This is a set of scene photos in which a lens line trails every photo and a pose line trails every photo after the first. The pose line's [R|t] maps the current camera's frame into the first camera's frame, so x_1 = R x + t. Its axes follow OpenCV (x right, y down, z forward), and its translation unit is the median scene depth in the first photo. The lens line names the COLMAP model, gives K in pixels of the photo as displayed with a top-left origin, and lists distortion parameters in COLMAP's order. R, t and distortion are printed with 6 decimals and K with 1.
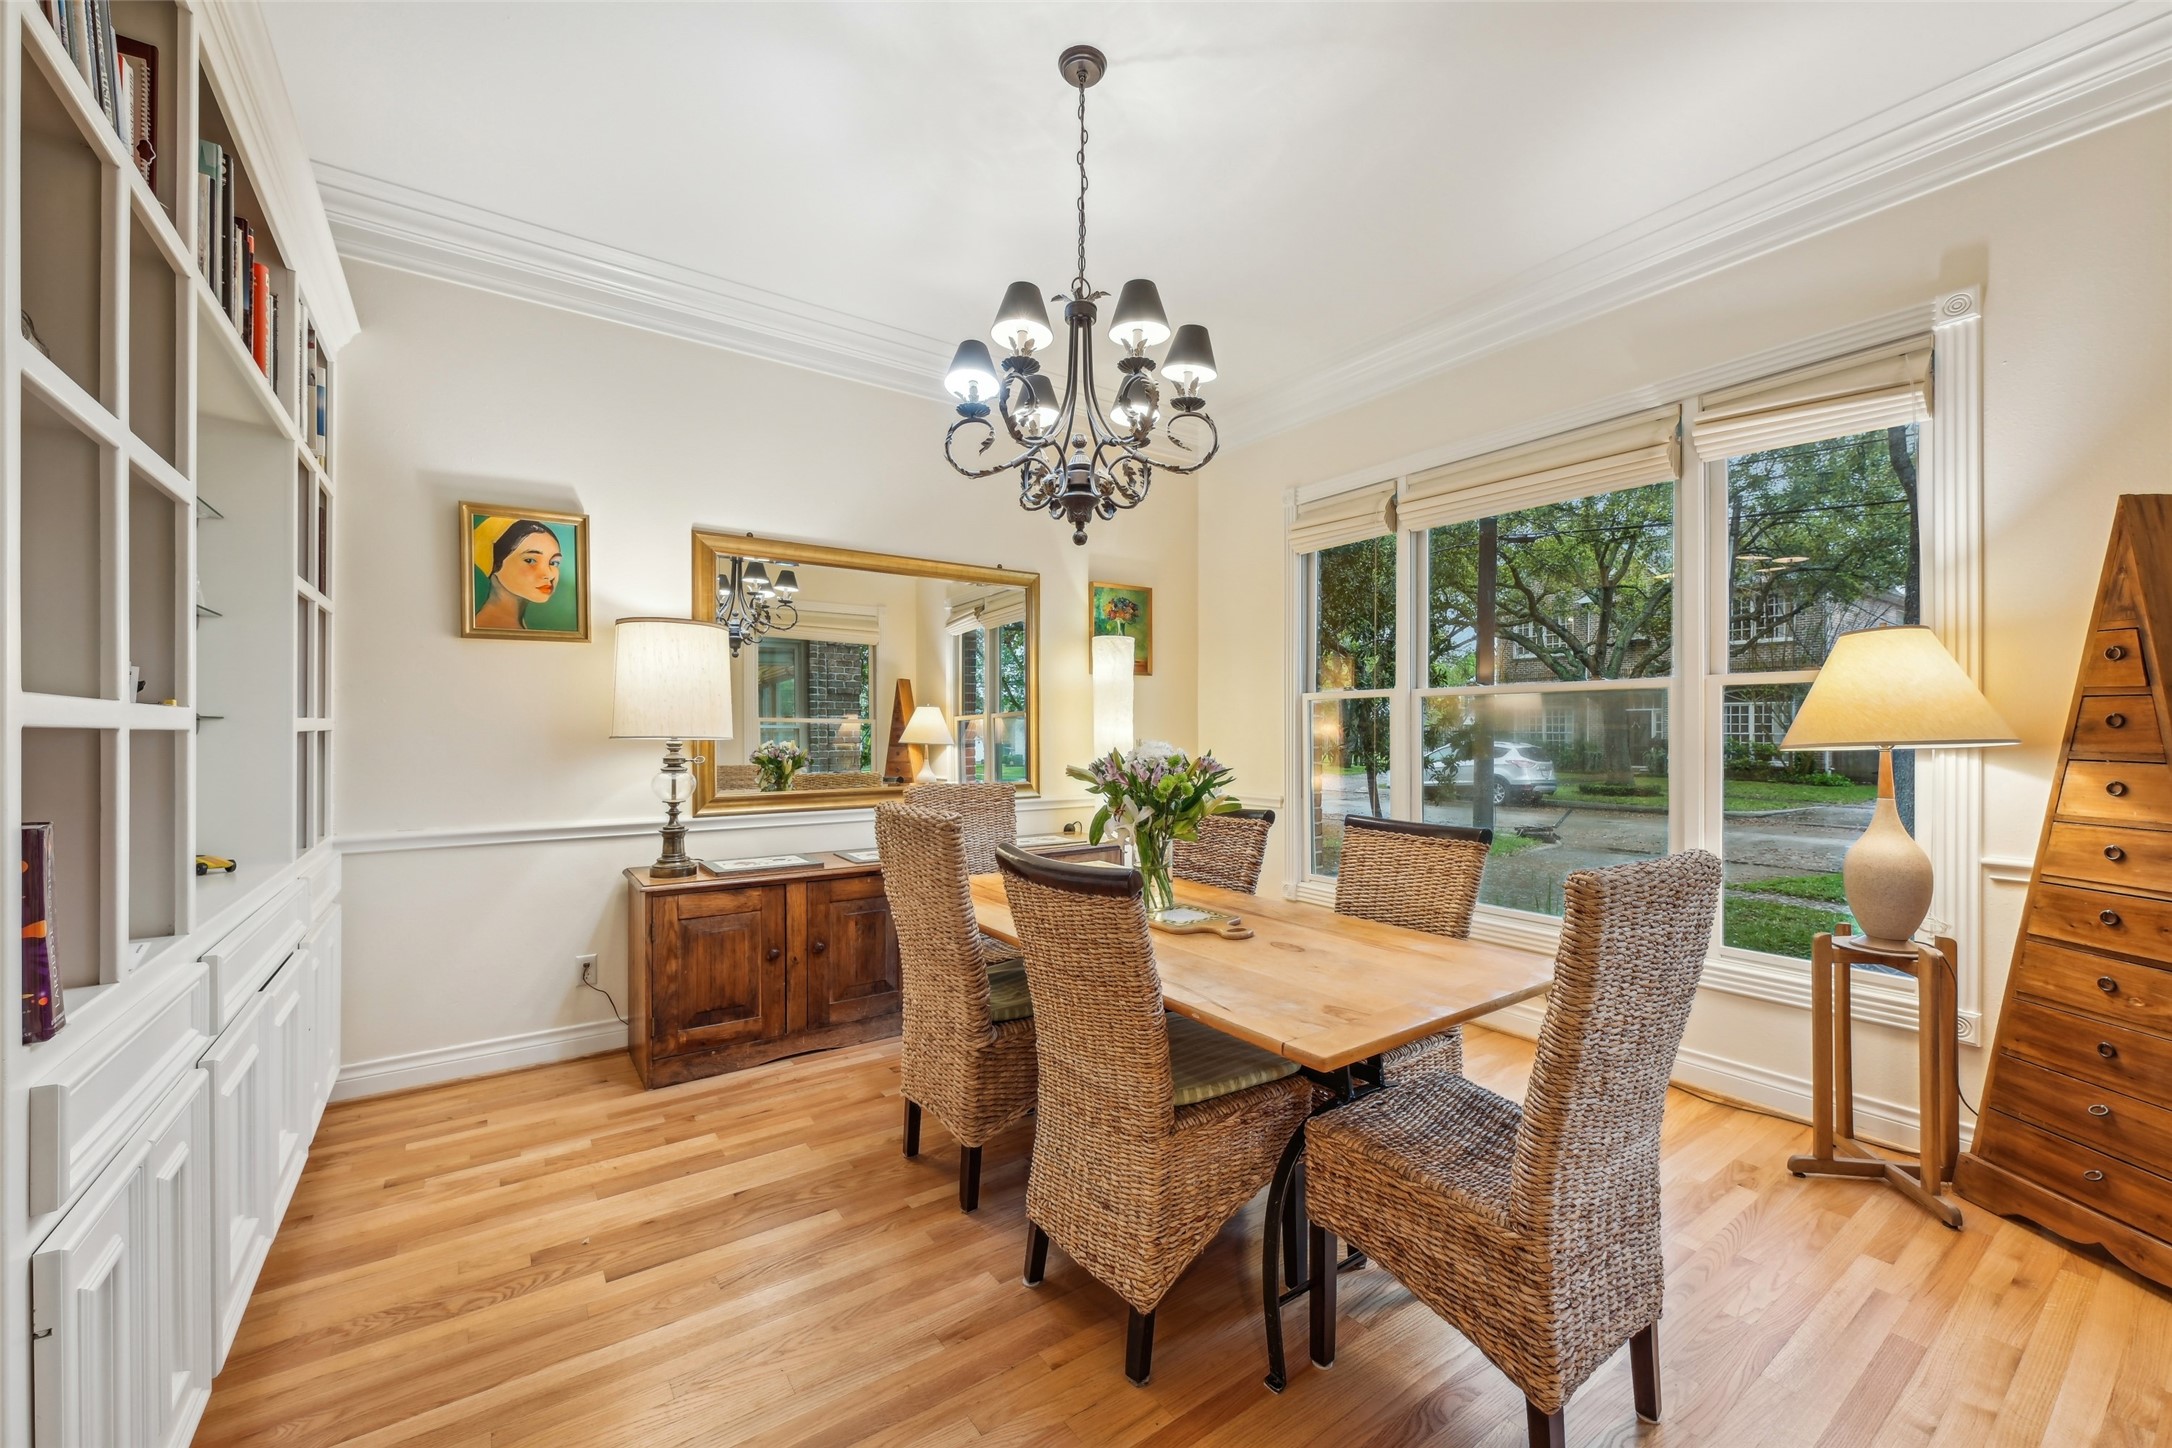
lens RADIAL K [[869.5, 0, 1086.8], [0, 869.5, 728.2], [0, 0, 1]] dist [0.000917, 0.000731]
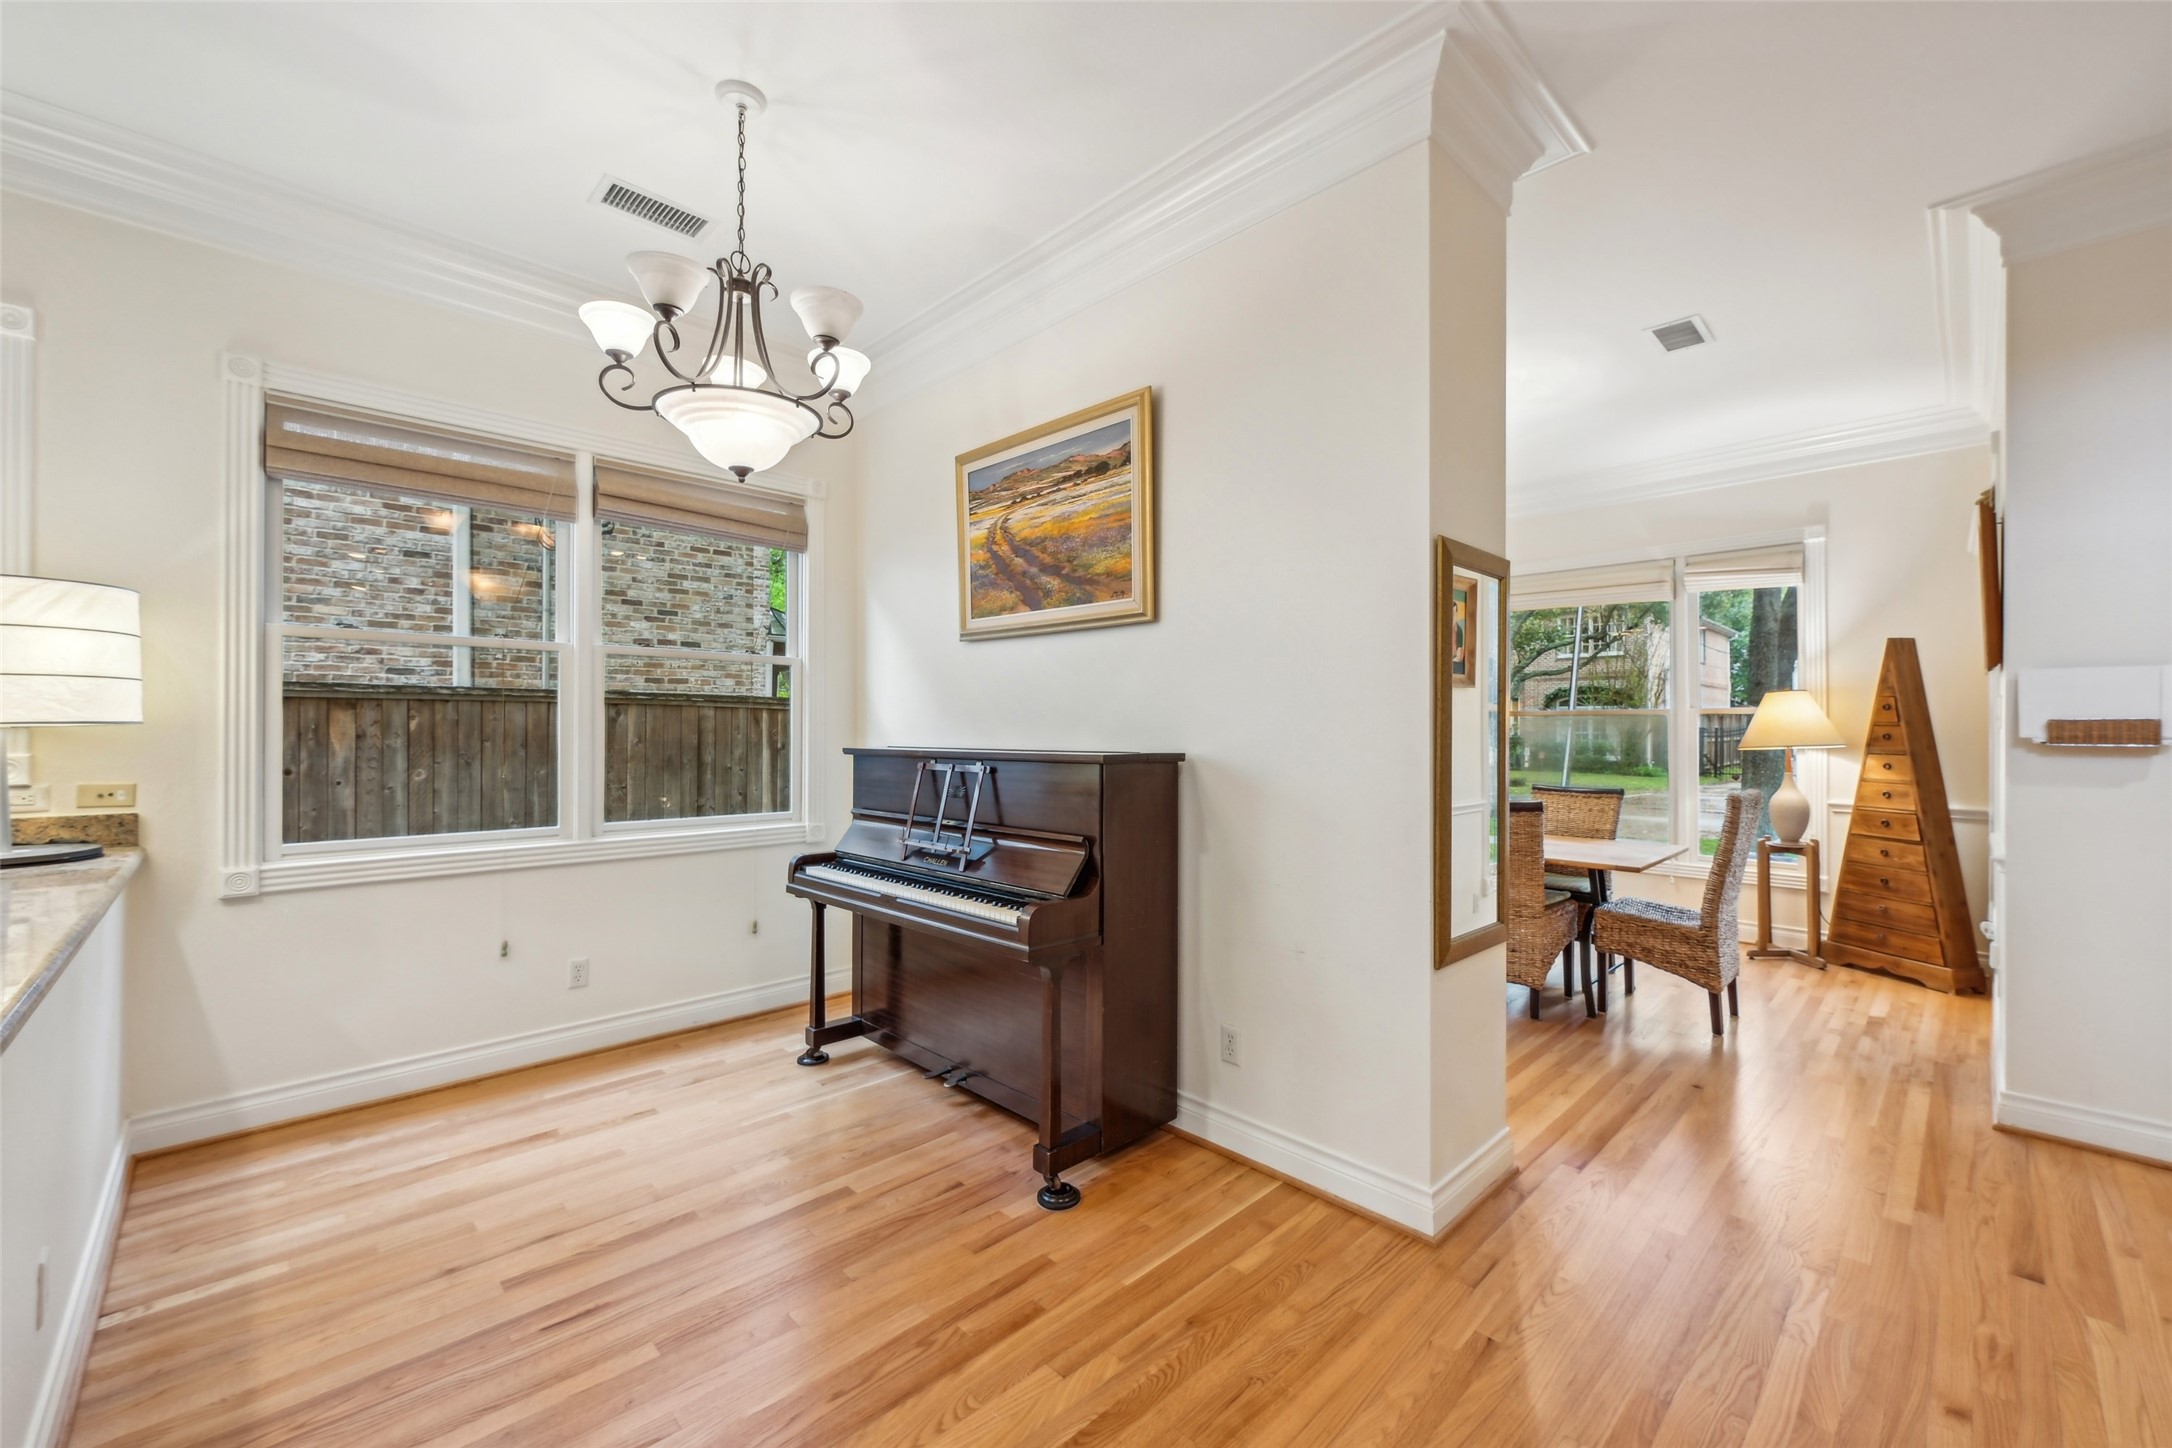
lens RADIAL K [[869.5, 0, 1086.1], [0, 869.5, 726.9], [0, 0, 1]] dist [0.000917, 0.000731]
pose [[0.989893, -0.004724, 0.141735, -1.060527], [0.005152, 0.999983, -0.002658, -0.033056], [-0.141720, 0.003362, 0.989901, -0.835381]]
